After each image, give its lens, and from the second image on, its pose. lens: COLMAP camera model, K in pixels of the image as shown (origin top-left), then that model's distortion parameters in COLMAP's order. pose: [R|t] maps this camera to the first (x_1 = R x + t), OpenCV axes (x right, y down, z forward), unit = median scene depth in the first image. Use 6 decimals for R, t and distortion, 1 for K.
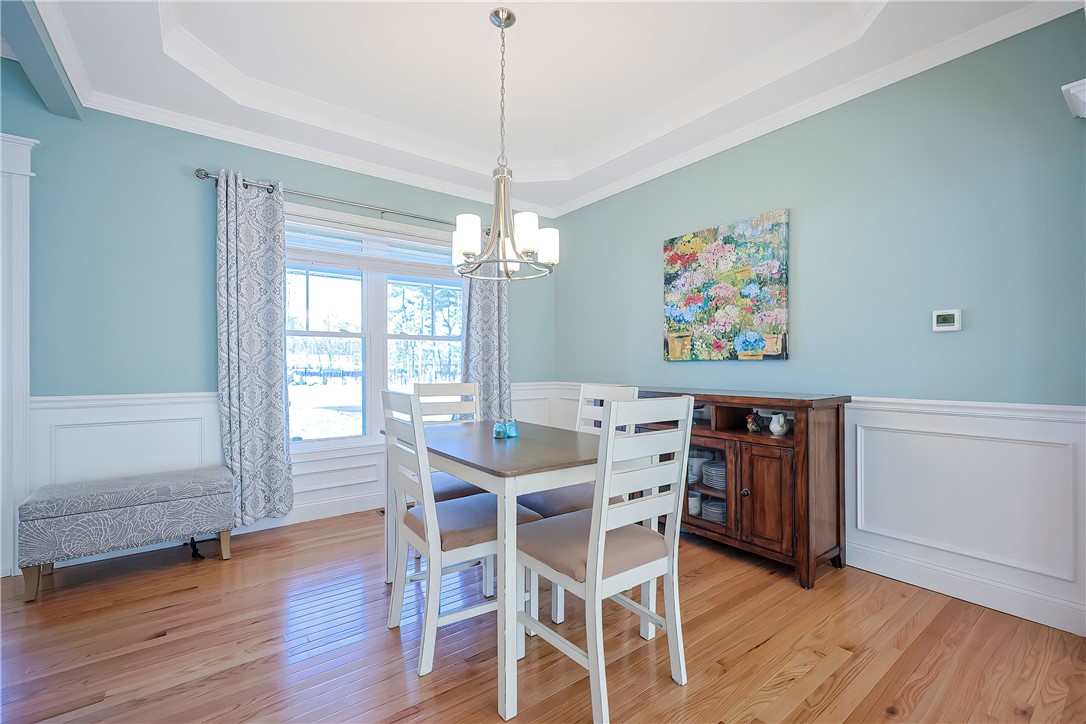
lens RADIAL K [[456.5, 0, 545.1], [0, 456.5, 364.2], [0, 0, 1]] dist [-0.002253, -0.000211]
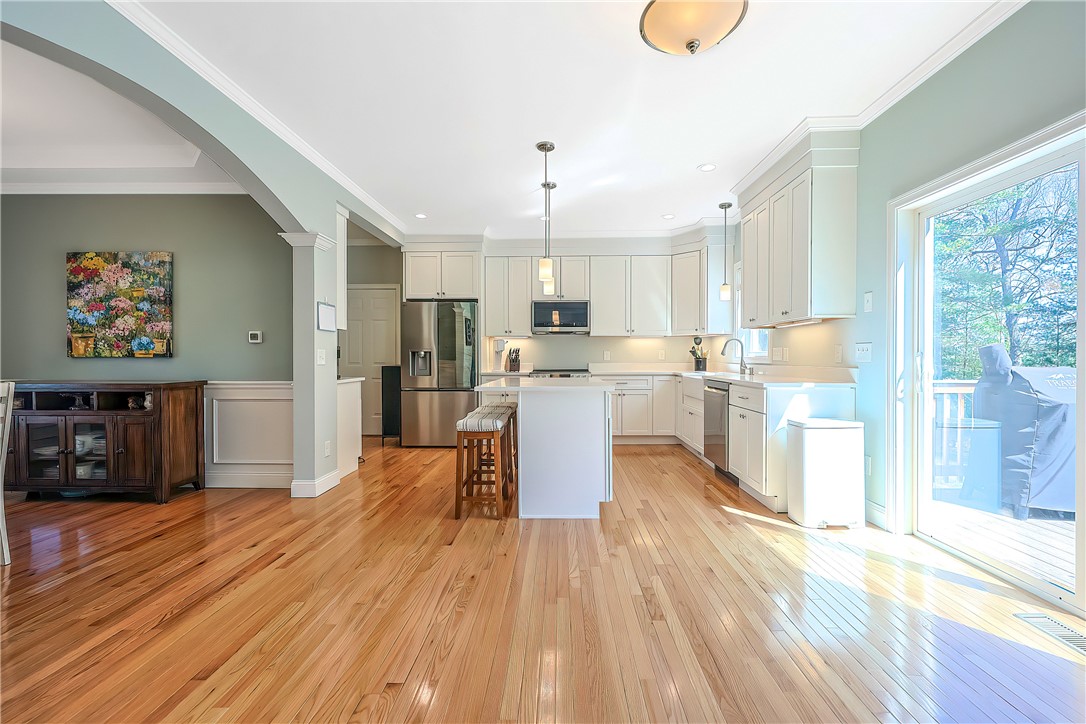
lens RADIAL K [[465.3, 0, 548.4], [0, 465.3, 363.2], [0, 0, 1]] dist [0.001127, -0.000156]
pose [[0.624230, -0.005109, 0.781224, 0.114571], [-0.003558, 0.999950, 0.009382, -0.008831], [-0.781233, -0.008636, 0.624180, -0.772992]]
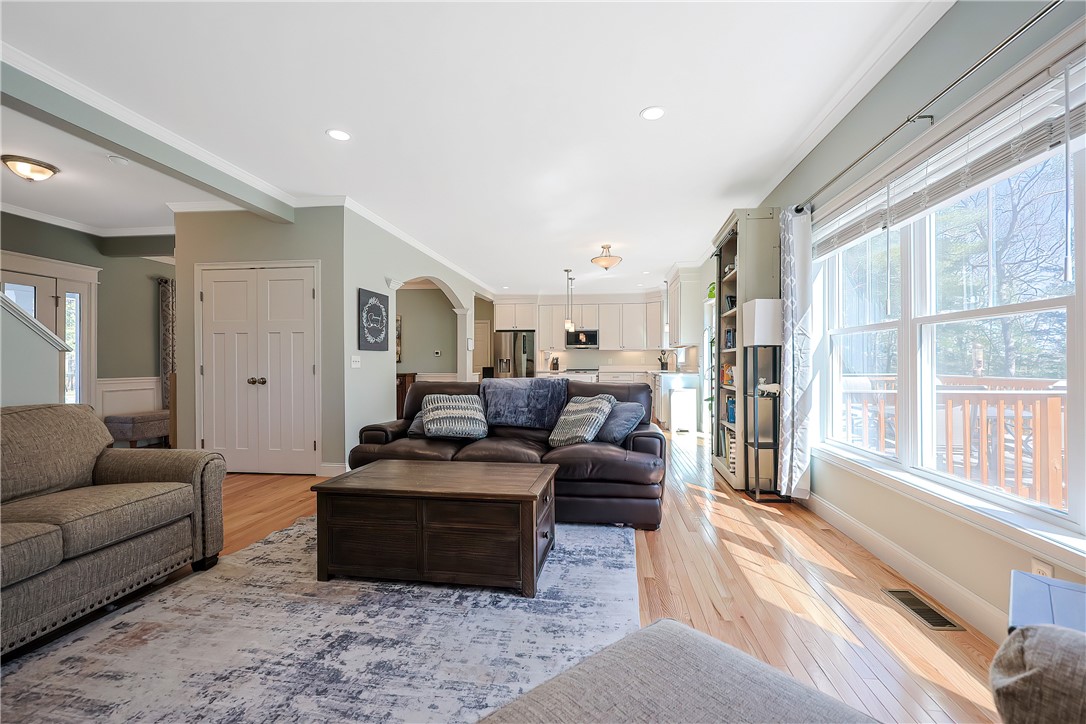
lens RADIAL K [[461.4, 0, 550.0], [0, 461.4, 362.4], [0, 0, 1]] dist [-0.000824, 0.000086]
pose [[0.694909, 0.002902, 0.719092, -0.968534], [-0.003709, 0.999993, -0.000451, -0.012335], [-0.719088, -0.002354, 0.694915, -1.820324]]
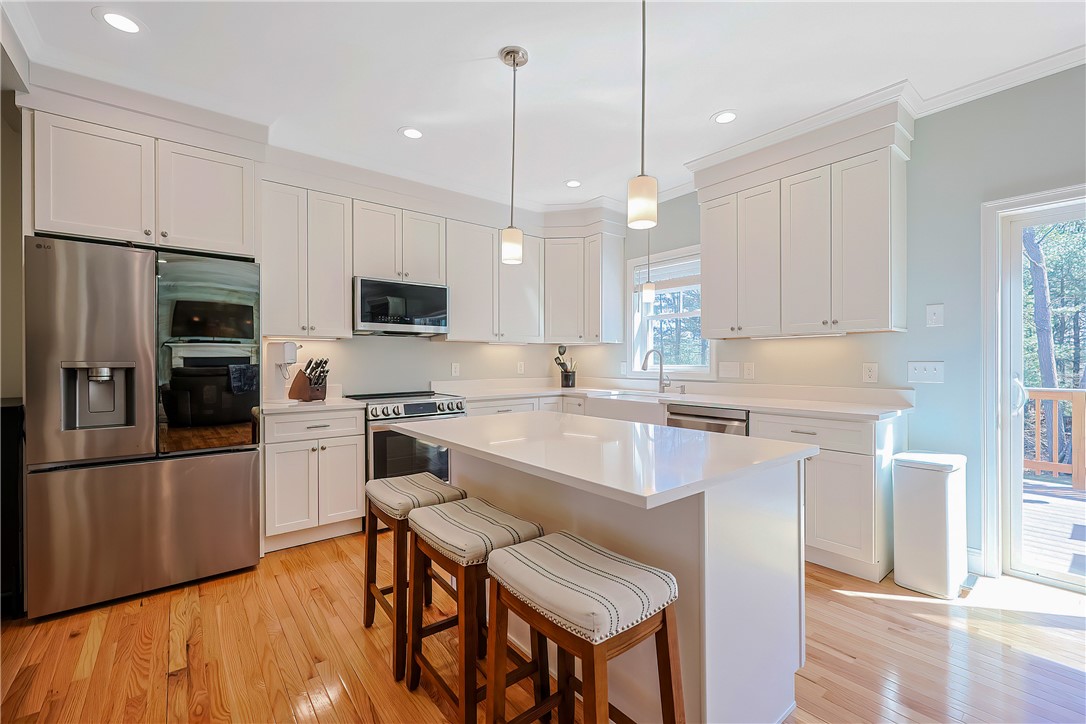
lens RADIAL K [[461.4, 0, 550.0], [0, 461.4, 362.4], [0, 0, 1]] dist [-0.000824, 0.000086]
pose [[-0.032320, 0.002388, 0.999475, 0.495611], [-0.000007, 0.999997, -0.002390, -0.043488], [-0.999478, -0.000084, -0.032319, 0.109958]]
